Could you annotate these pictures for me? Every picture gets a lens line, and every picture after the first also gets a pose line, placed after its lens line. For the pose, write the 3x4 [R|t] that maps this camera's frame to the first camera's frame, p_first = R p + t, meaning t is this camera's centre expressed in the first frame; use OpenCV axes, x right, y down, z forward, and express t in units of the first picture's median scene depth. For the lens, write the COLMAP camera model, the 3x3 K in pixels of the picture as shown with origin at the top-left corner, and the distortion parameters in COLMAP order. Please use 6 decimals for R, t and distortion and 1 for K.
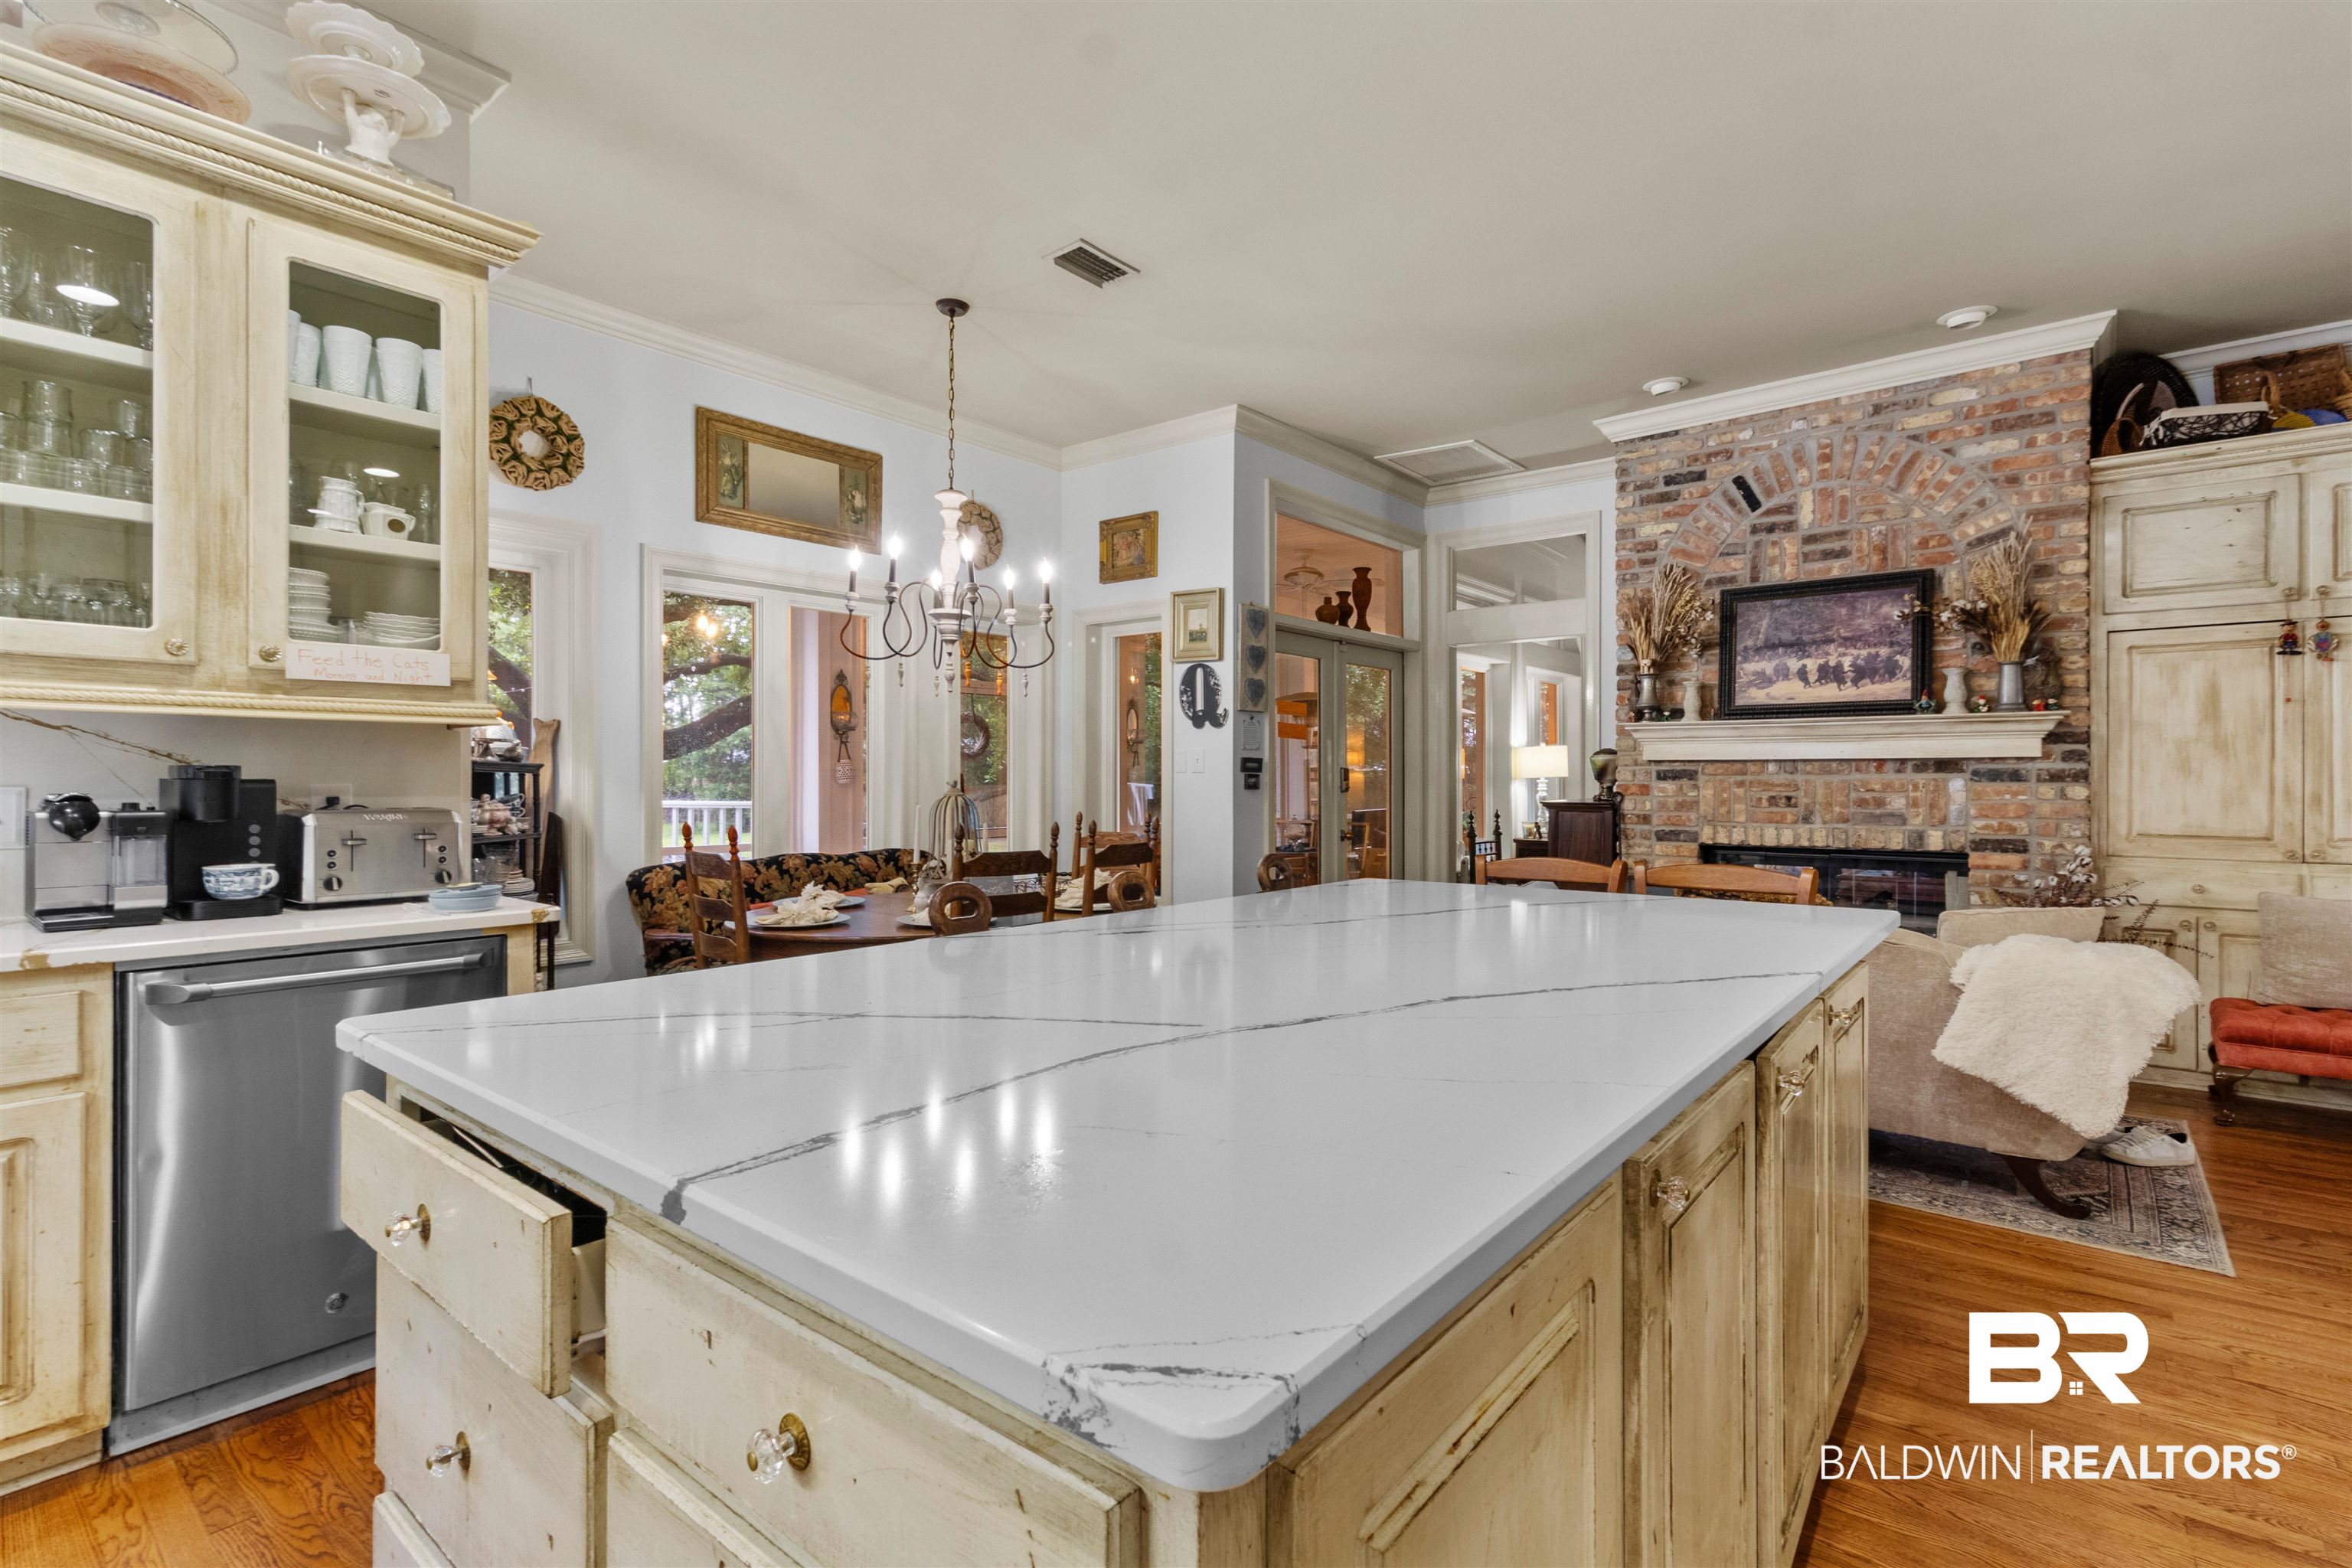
lens RADIAL K [[1094.9, 0, 1174.7], [0, 1094.9, 774.9], [0, 0, 1]] dist [0.008999, -0.001346]
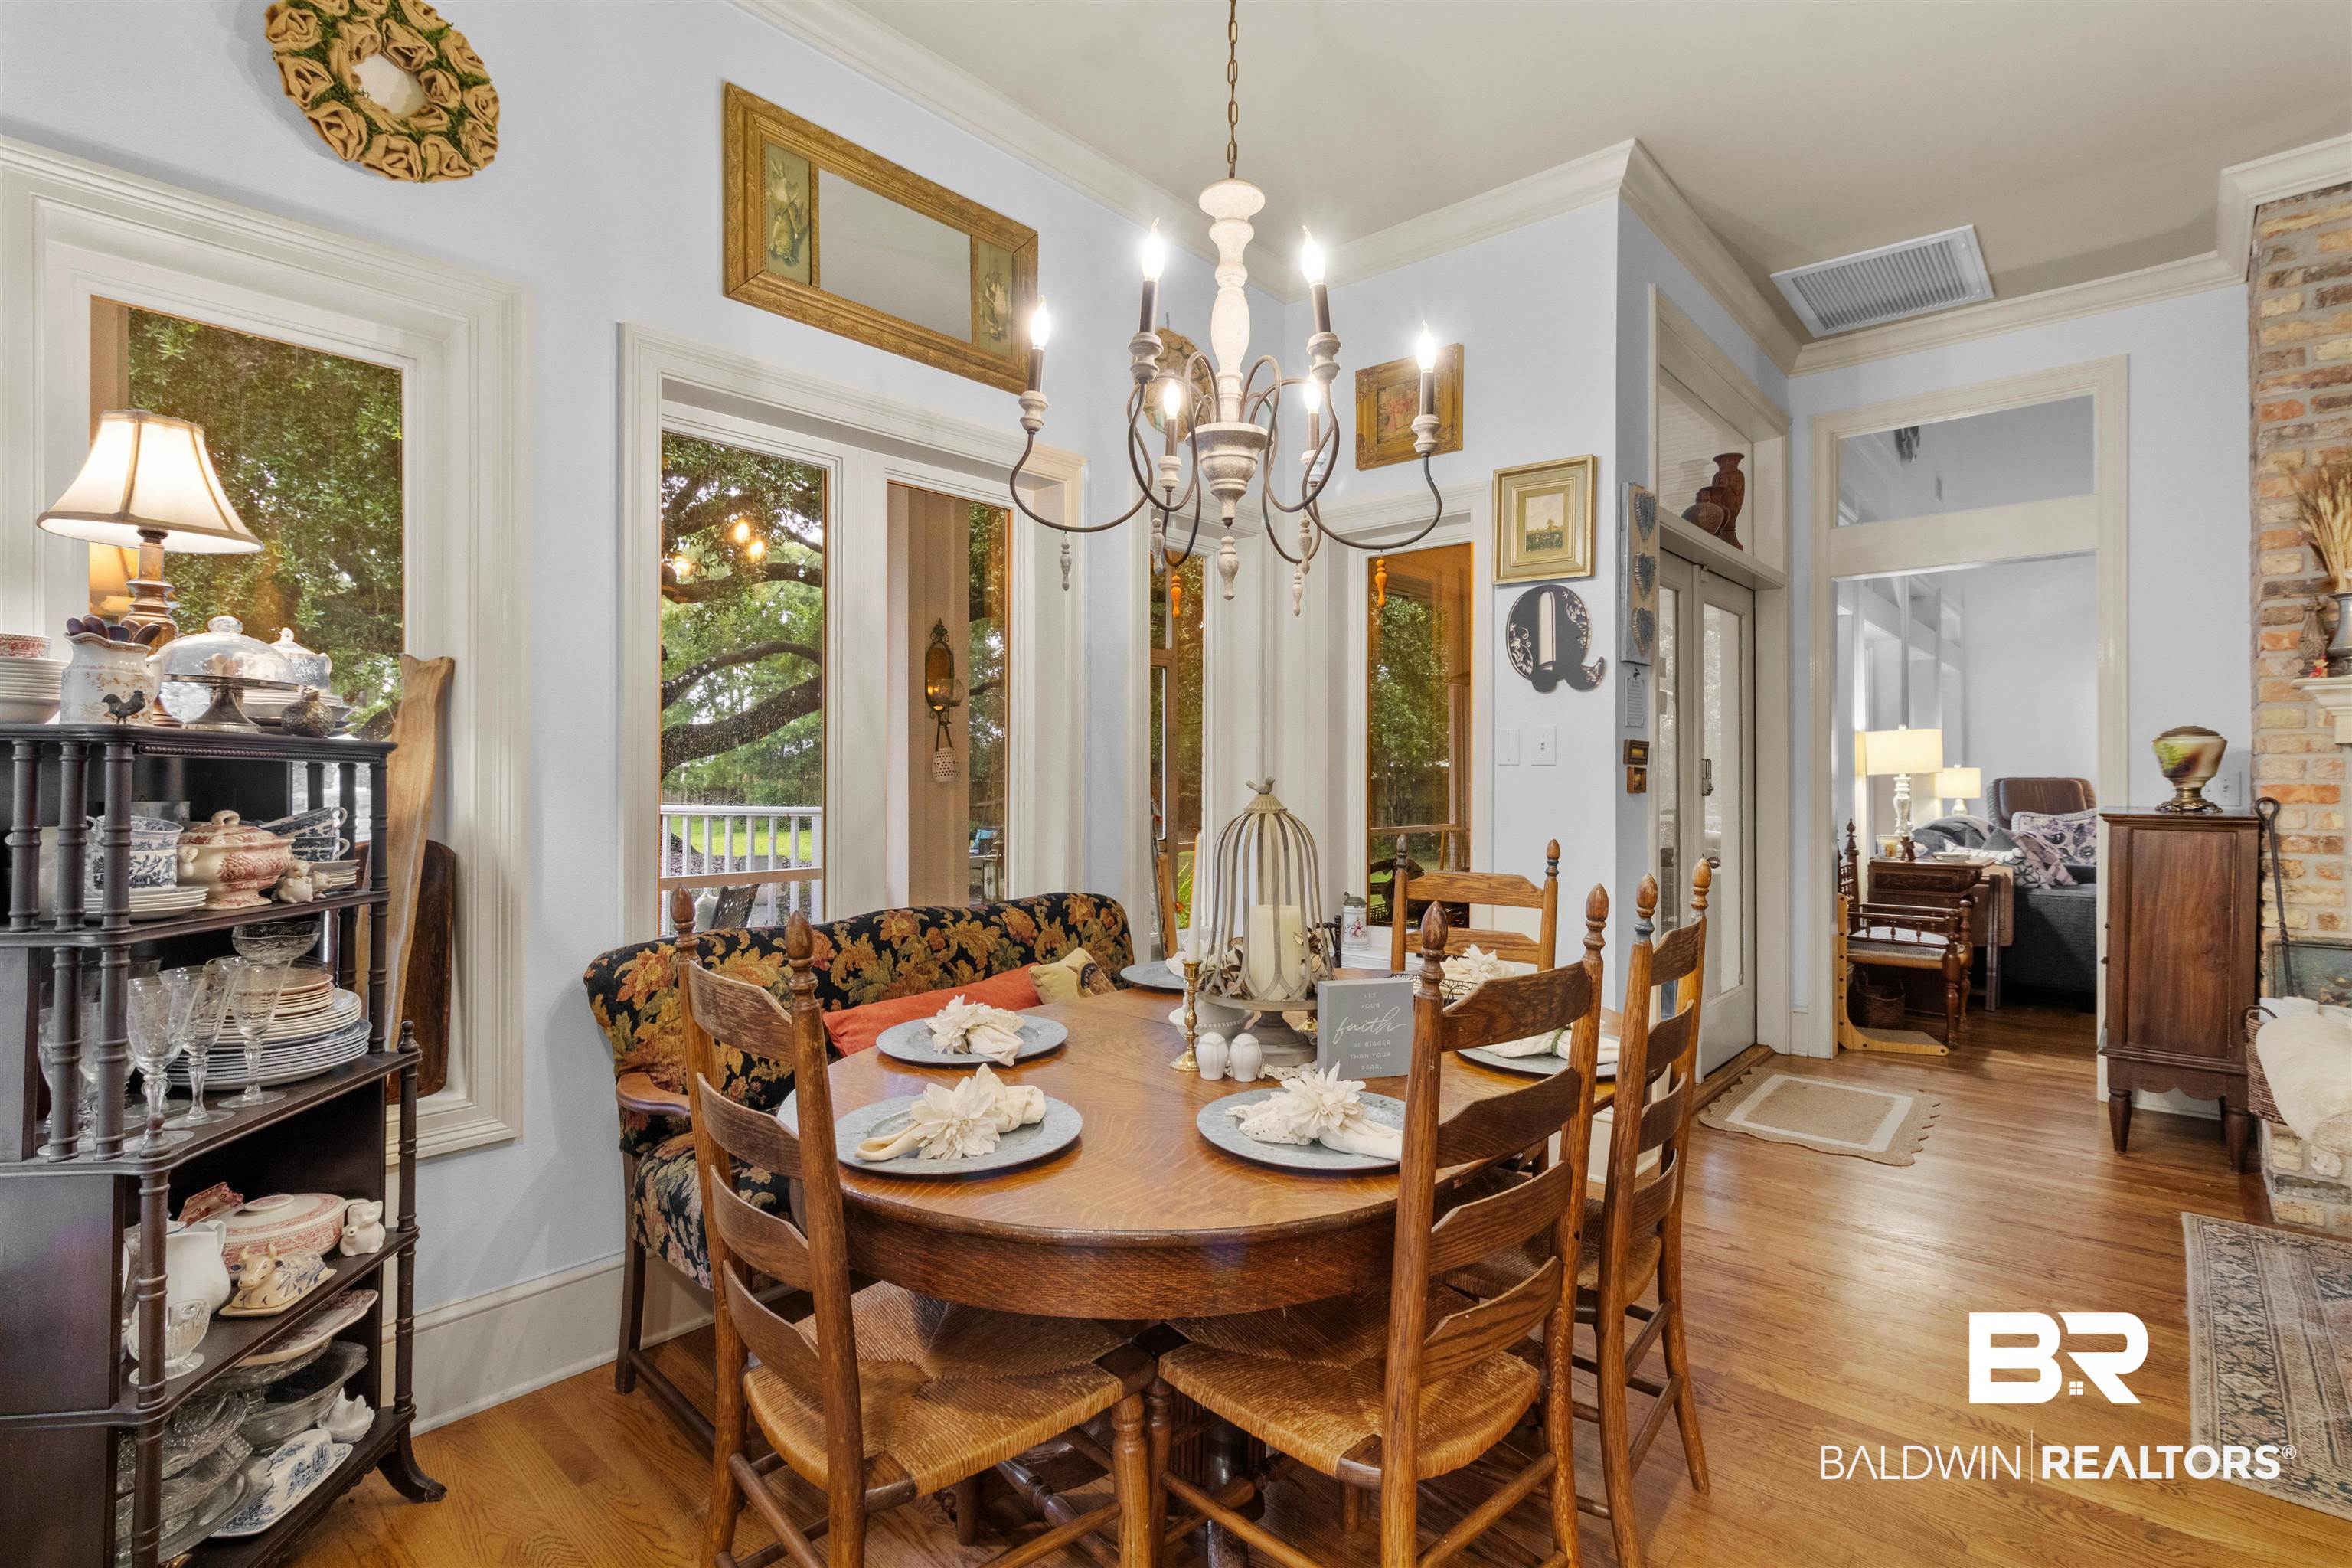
lens RADIAL K [[1094.9, 0, 1177.6], [0, 1094.9, 767.4], [0, 0, 1]] dist [0.008999, -0.001346]
pose [[0.999284, -0.000431, -0.037826, -0.185335], [0.000284, 0.999992, -0.003904, 0.001691], [0.037828, 0.003890, 0.999277, 0.450908]]
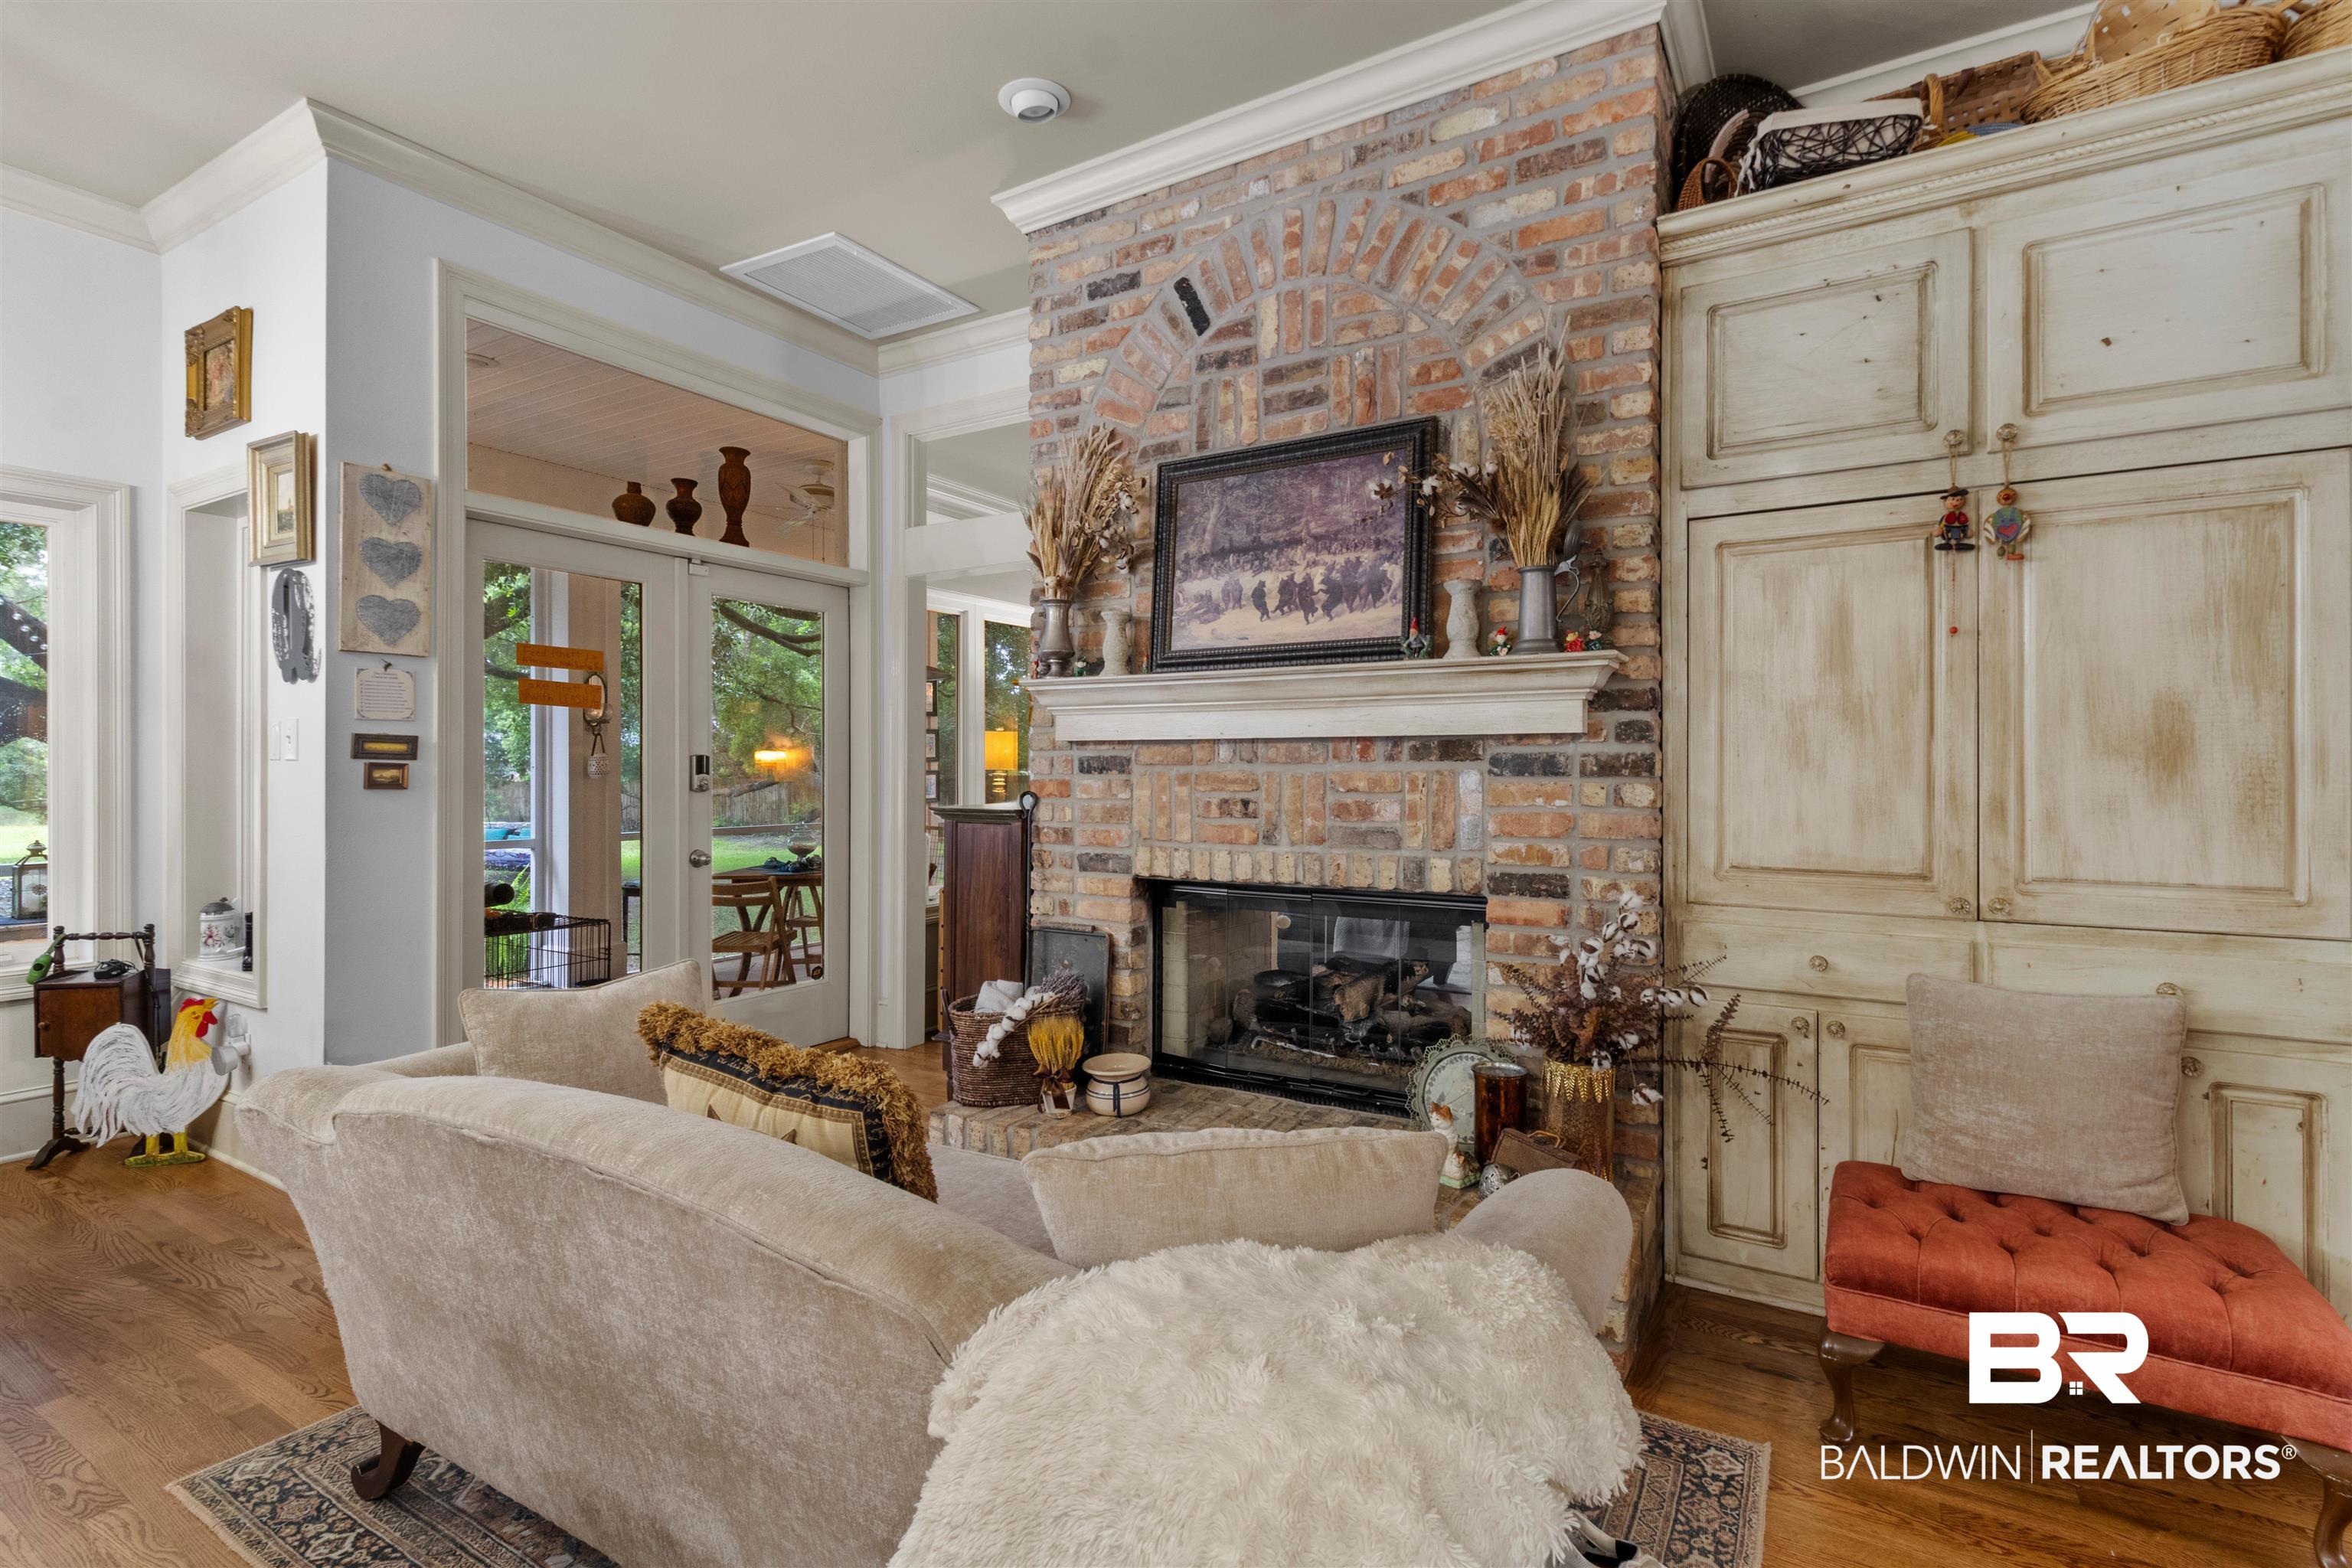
lens RADIAL K [[1094.9, 0, 1168.4], [0, 1094.9, 764.4], [0, 0, 1]] dist [0.008999, -0.001346]
pose [[0.990153, 0.000771, 0.139990, 0.461179], [-0.000337, 0.999995, -0.003122, 0.001781], [-0.139992, 0.003044, 0.990148, 0.432664]]
